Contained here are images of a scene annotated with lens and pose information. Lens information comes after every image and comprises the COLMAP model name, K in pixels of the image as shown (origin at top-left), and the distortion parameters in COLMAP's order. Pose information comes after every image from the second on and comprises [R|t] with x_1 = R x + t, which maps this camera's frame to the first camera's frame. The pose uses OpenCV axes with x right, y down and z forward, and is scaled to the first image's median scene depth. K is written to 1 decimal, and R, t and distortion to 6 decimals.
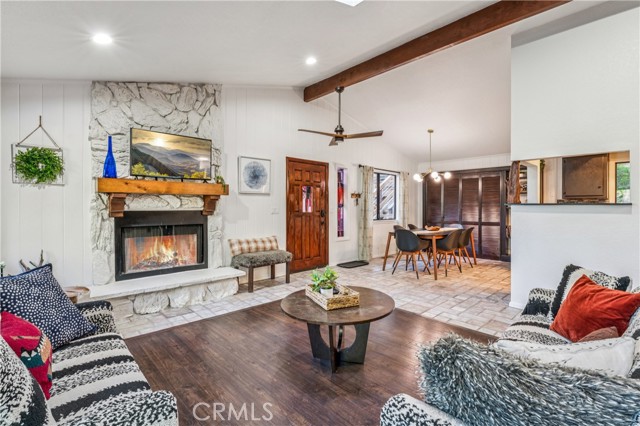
lens RADIAL K [[291.9, 0, 323.9], [0, 291.9, 209.9], [0, 0, 1]] dist [-0.012034, 0.004887]
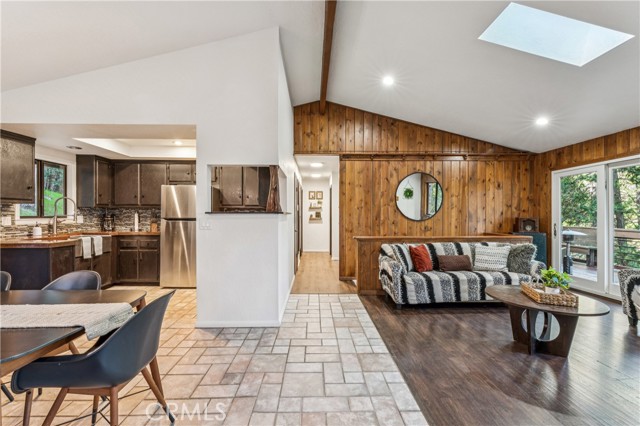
lens RADIAL K [[291.9, 0, 316.9], [0, 291.9, 213.4], [0, 0, 1]] dist [-0.012034, 0.004887]
pose [[-0.731626, 0.004869, 0.681689, -0.043399], [0.007561, 0.999971, 0.000973, -0.012085], [-0.681664, 0.005866, -0.731642, 1.159511]]
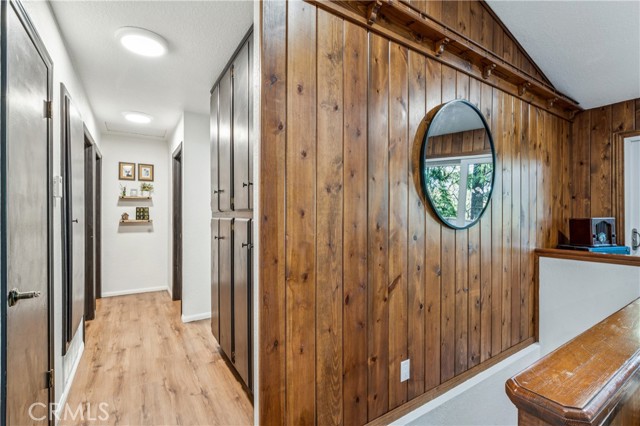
lens RADIAL K [[291.9, 0, 319.9], [0, 291.9, 215.5], [0, 0, 1]] dist [-0.012034, 0.004887]
pose [[-0.983254, 0.001334, 0.182235, 0.571750], [0.003936, 0.999895, 0.013918, -0.006442], [-0.182197, 0.014402, -0.983157, 0.516537]]
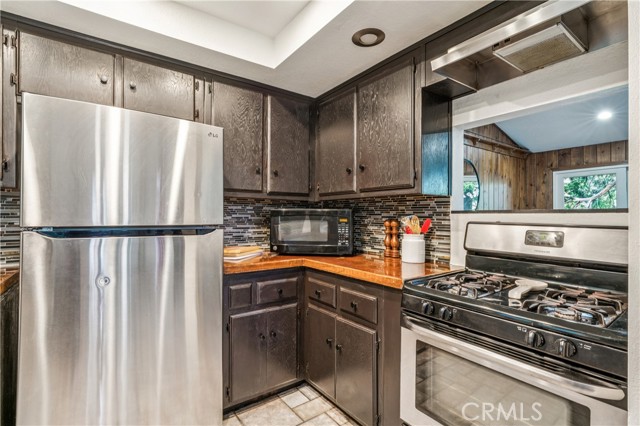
lens RADIAL K [[307.5, 0, 323.8], [0, 307.5, 214.3], [0, 0, 1]] dist [0.000915, 0.000926]
pose [[-0.992676, 0.000960, 0.120801, 0.742874], [0.001885, 0.999970, 0.007547, -0.013453], [-0.120790, 0.007720, -0.992648, 1.006726]]
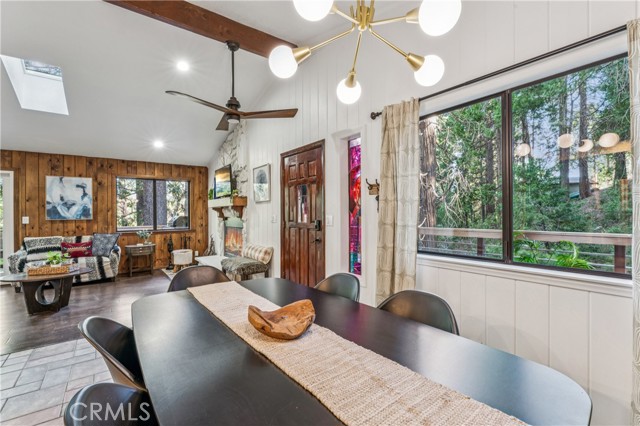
lens RADIAL K [[291.9, 0, 328.2], [0, 291.9, 214.6], [0, 0, 1]] dist [-0.012034, 0.004887]
pose [[-0.110872, 0.003541, -0.993828, 0.716645], [-0.004429, 0.999982, 0.004057, -0.015935], [0.993825, 0.004851, -0.110854, 1.309830]]
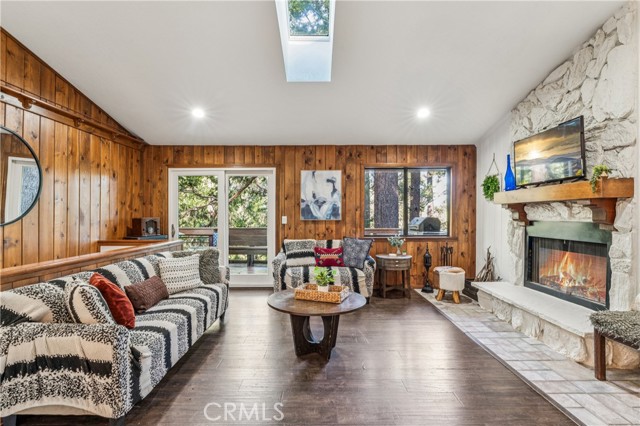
lens RADIAL K [[291.9, 0, 318.3], [0, 291.9, 215.8], [0, 0, 1]] dist [-0.012034, 0.004887]
pose [[-0.692933, 0.000487, -0.721002, 0.411169], [-0.009947, 0.999898, 0.010235, -0.011623], [0.720933, 0.014264, -0.692858, 0.849701]]
